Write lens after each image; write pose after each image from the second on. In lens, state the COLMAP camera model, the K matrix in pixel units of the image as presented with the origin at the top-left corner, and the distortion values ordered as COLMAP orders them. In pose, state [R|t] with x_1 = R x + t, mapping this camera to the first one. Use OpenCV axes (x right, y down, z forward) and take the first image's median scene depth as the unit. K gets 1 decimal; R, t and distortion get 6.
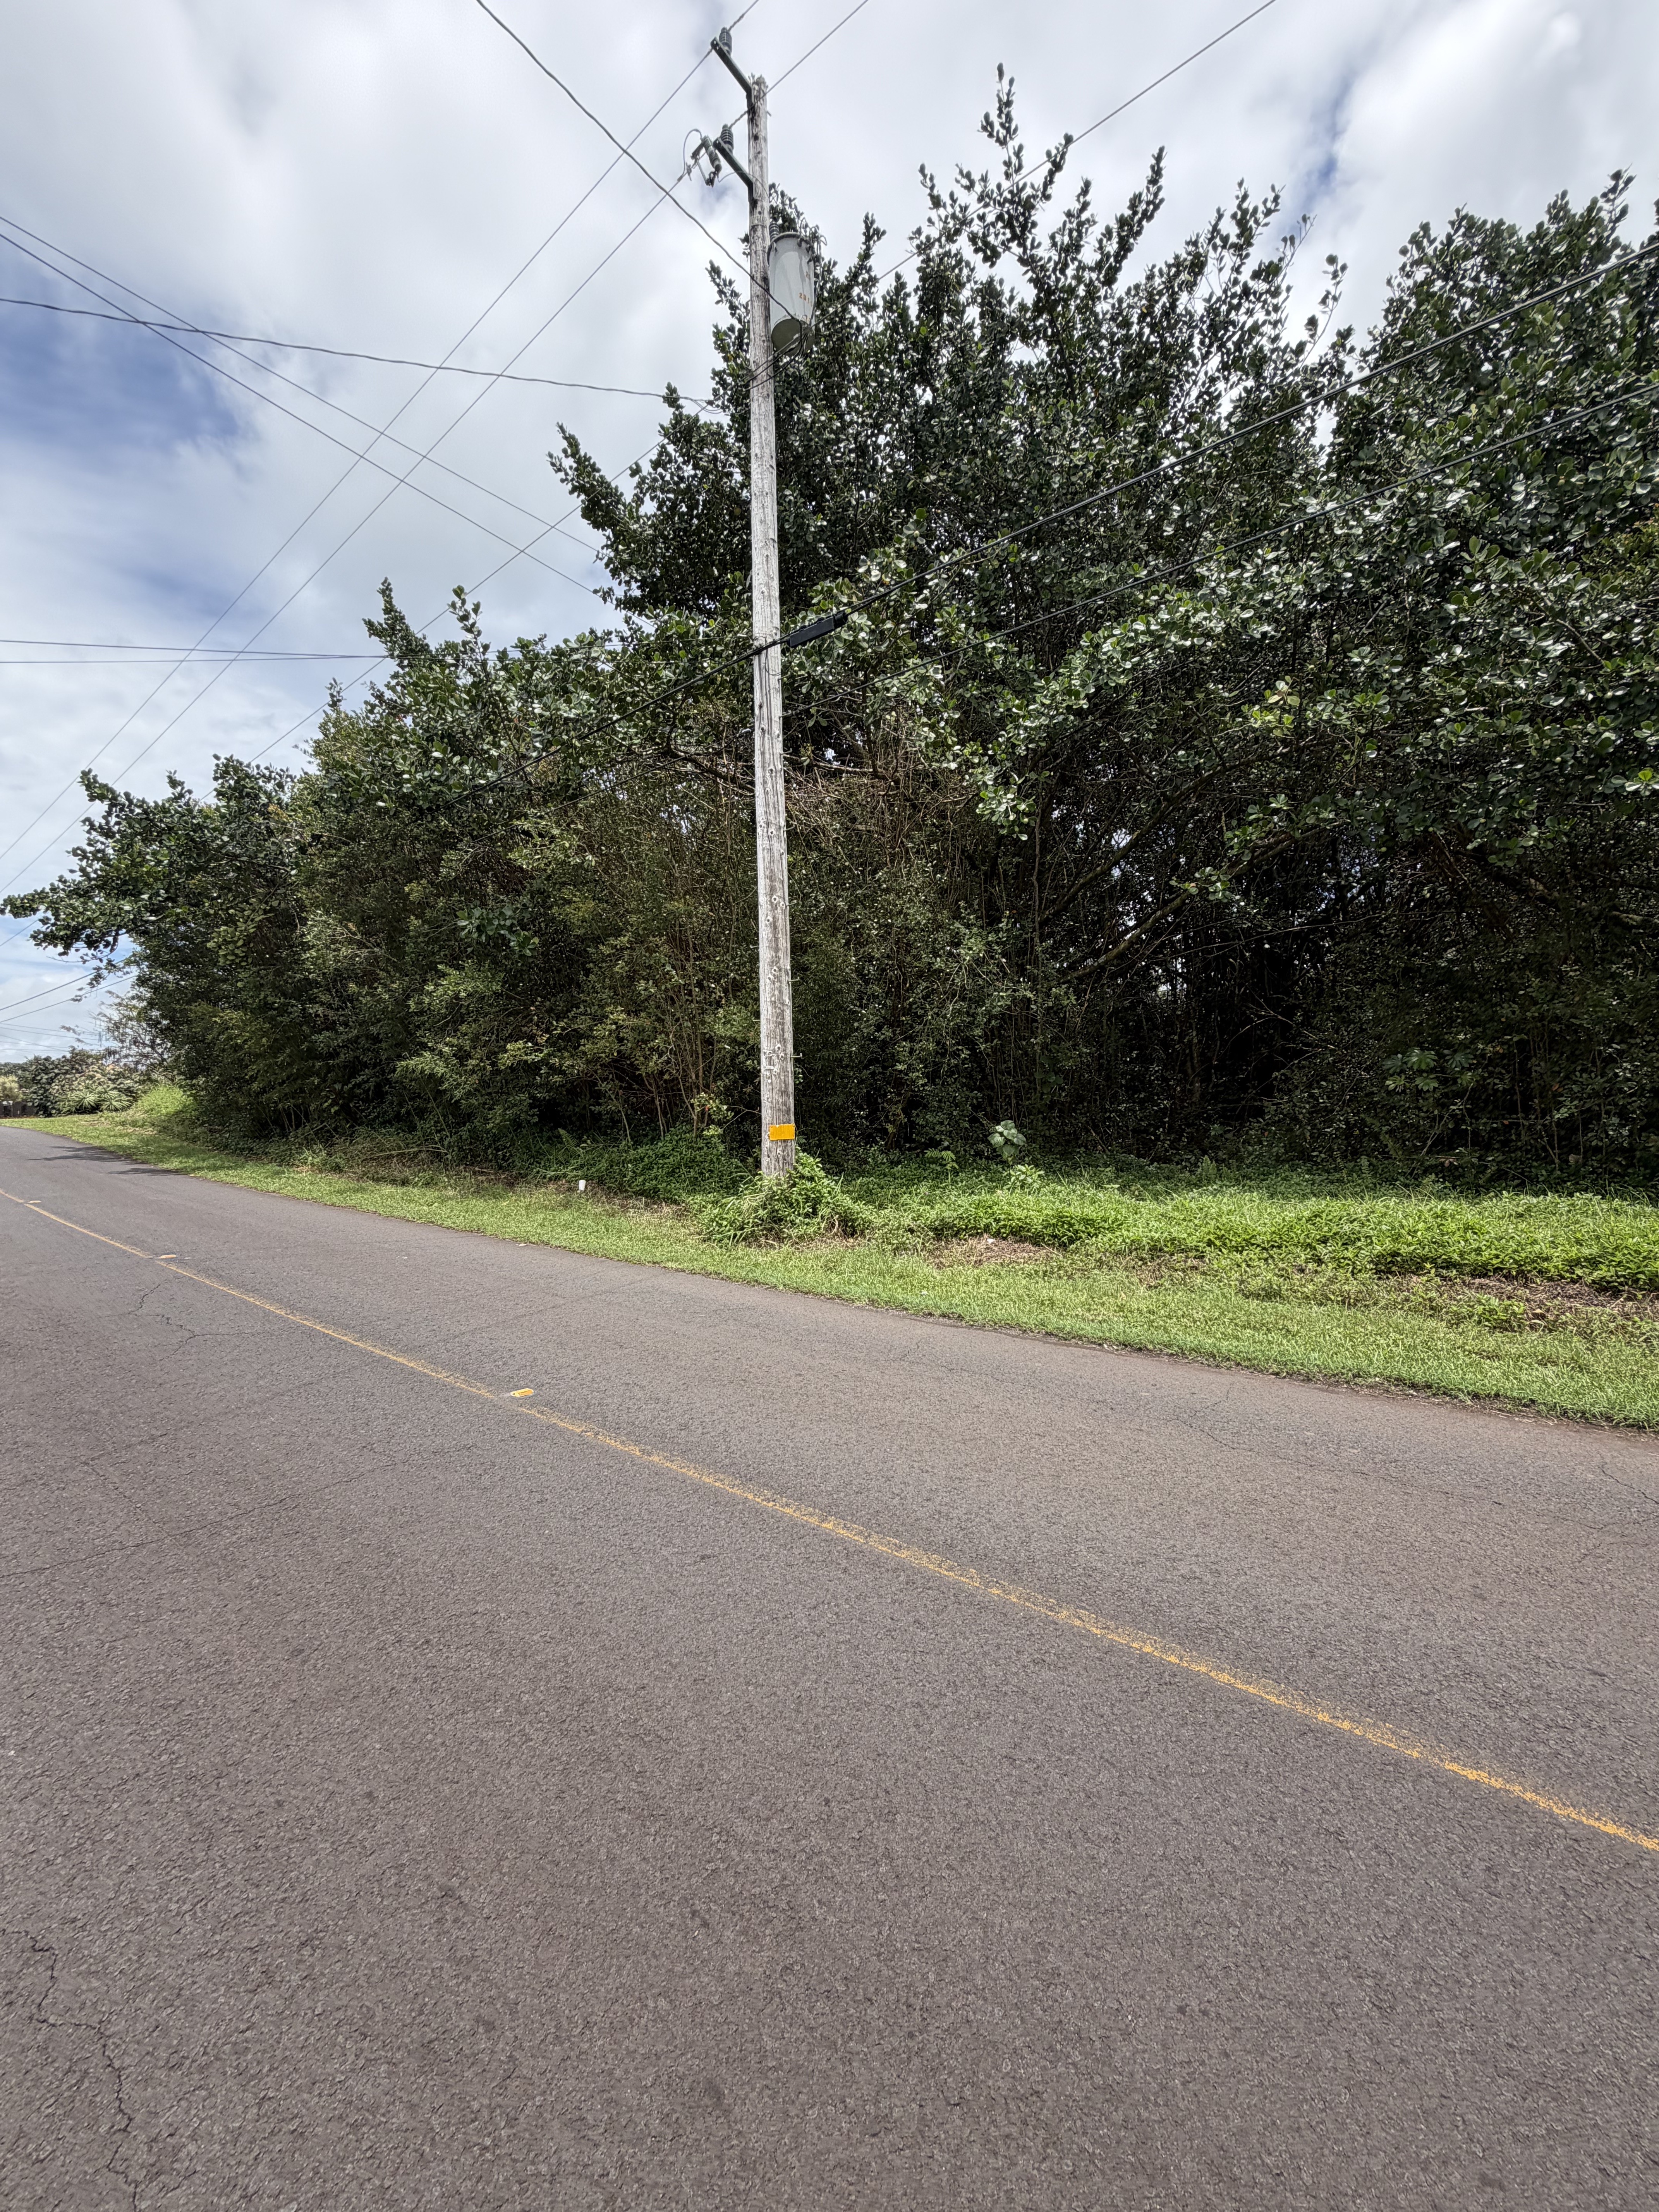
lens RADIAL K [[883.6, 0, 832.7], [0, 883.6, 1100.5], [0, 0, 1]] dist [0.003559, 0.000092]
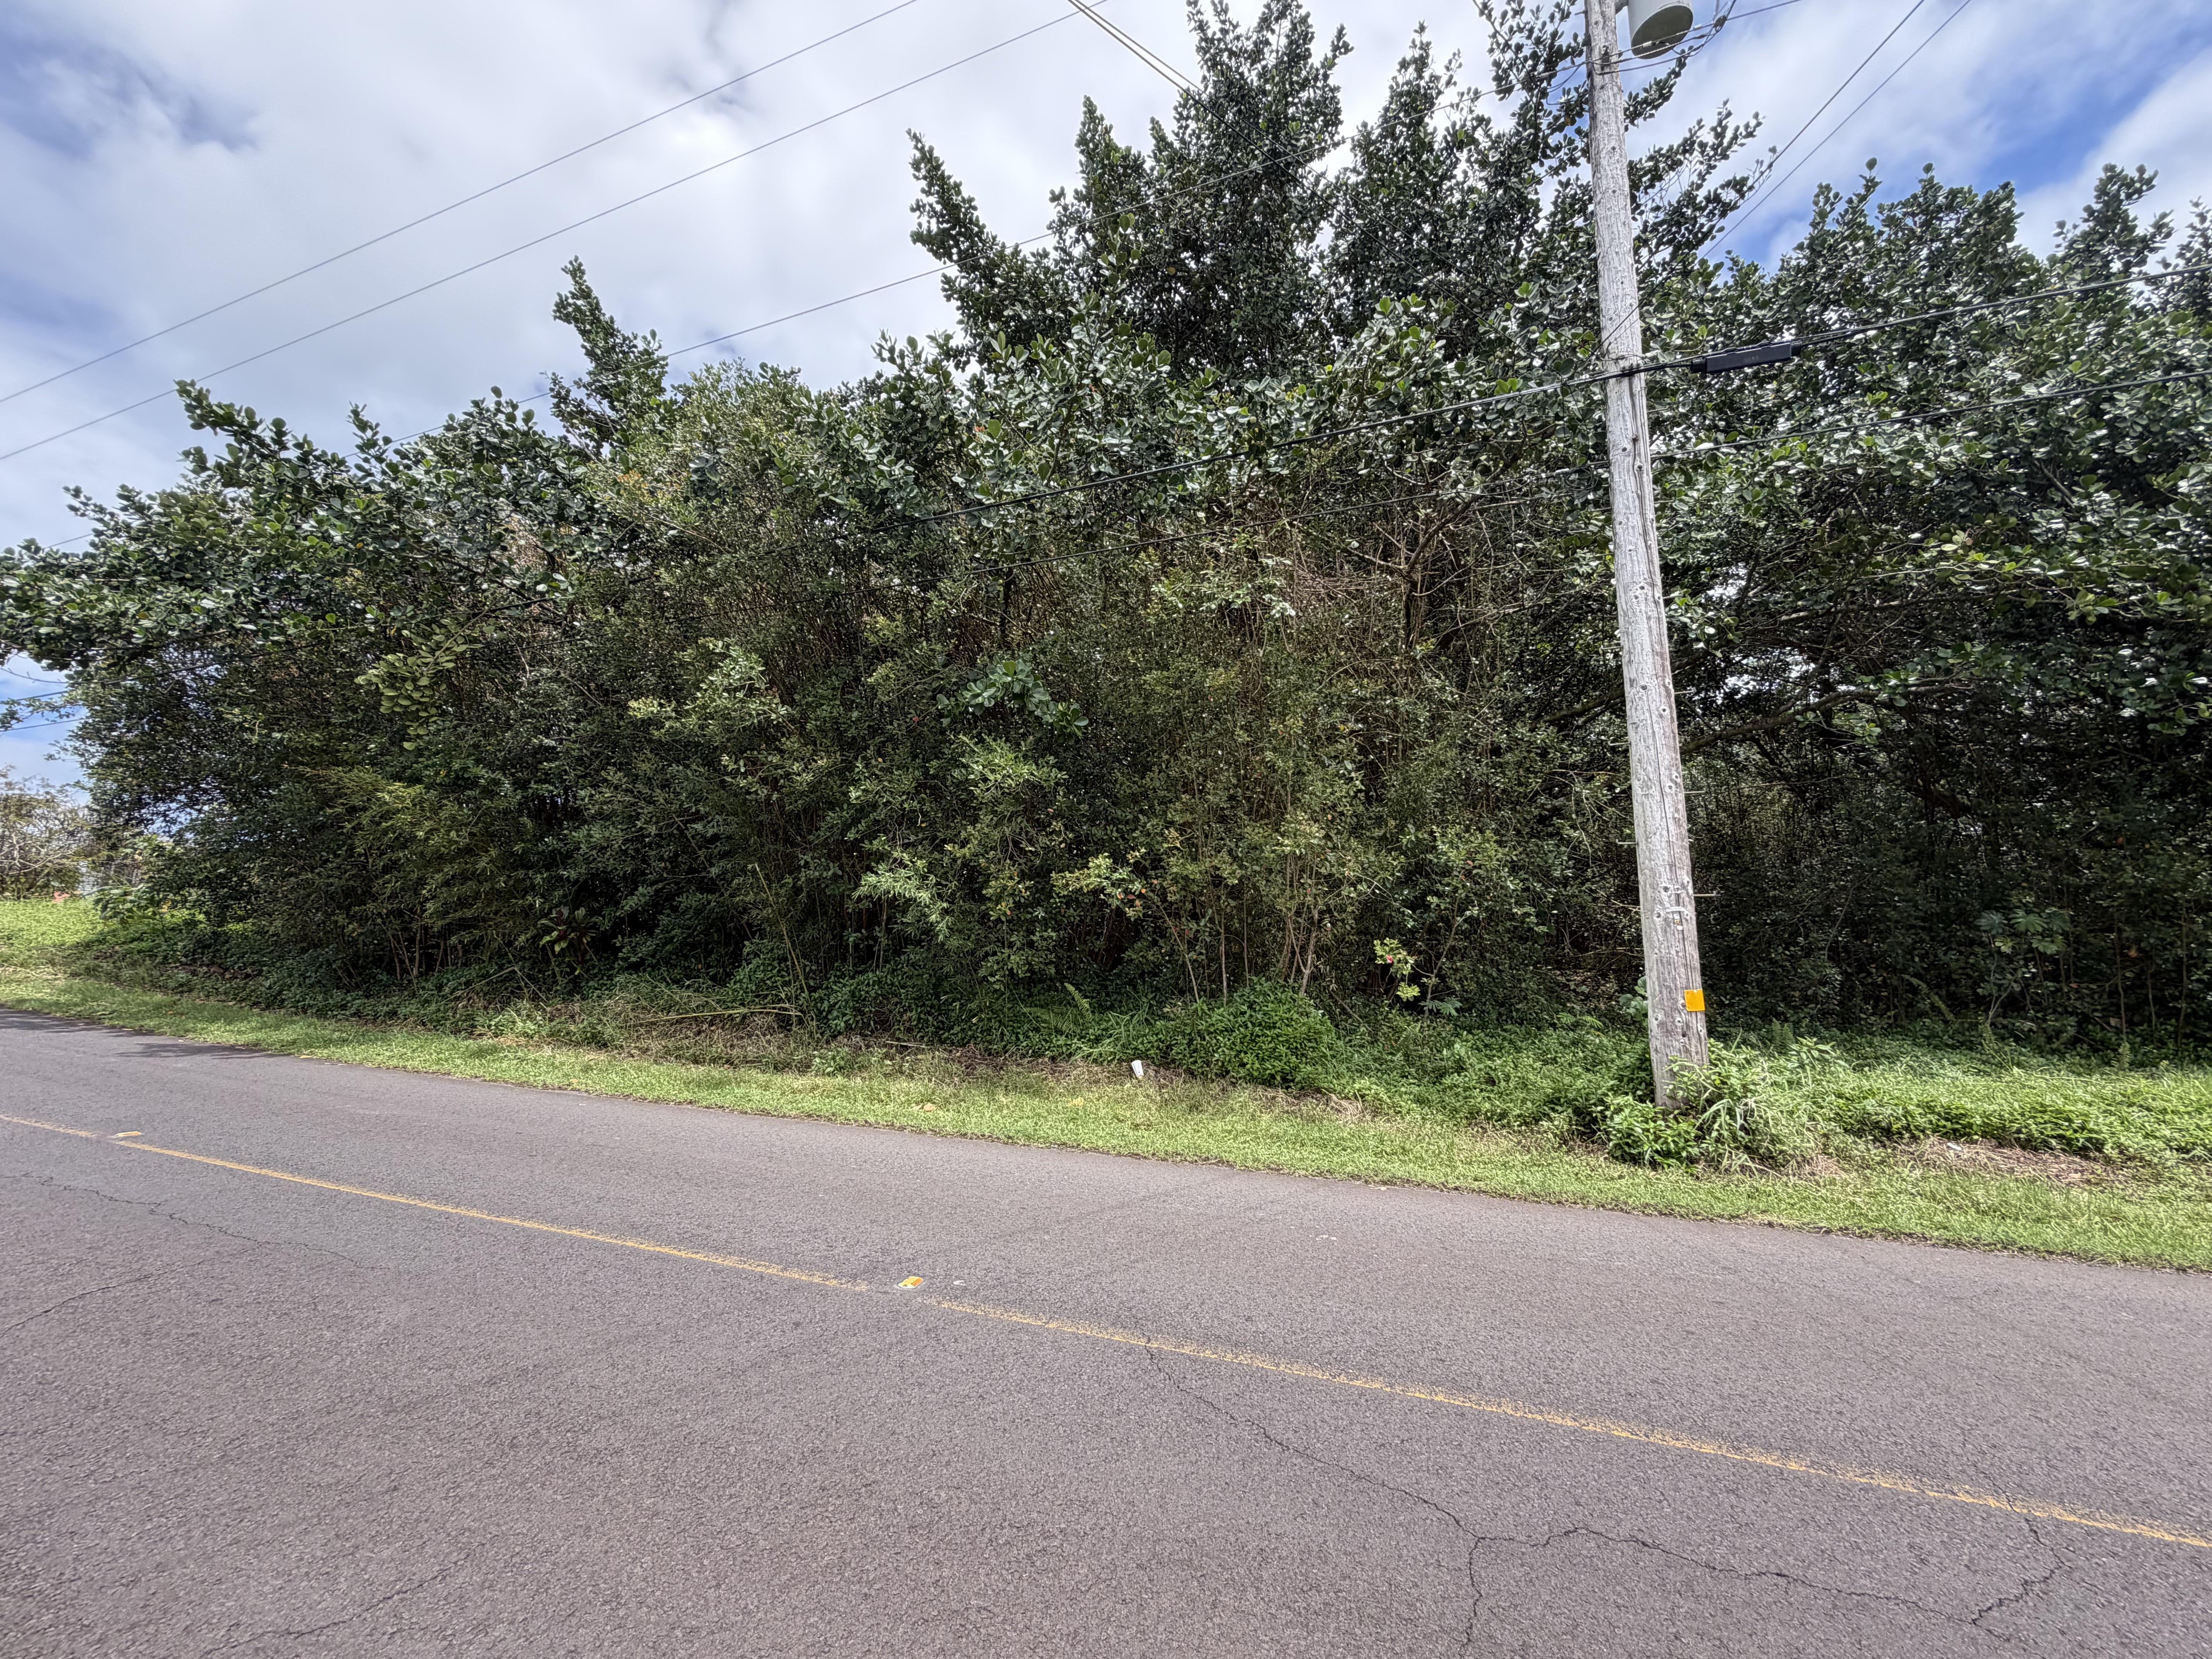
lens RADIAL K [[903.4, 0, 1105.0], [0, 903.4, 819.4], [0, 0, 1]] dist [-0.004694, -0.000542]
pose [[0.945356, 0.064395, 0.319616, -0.429475], [-0.019759, 0.989815, -0.140979, 0.002863], [-0.325439, 0.126960, 0.937001, 0.255613]]
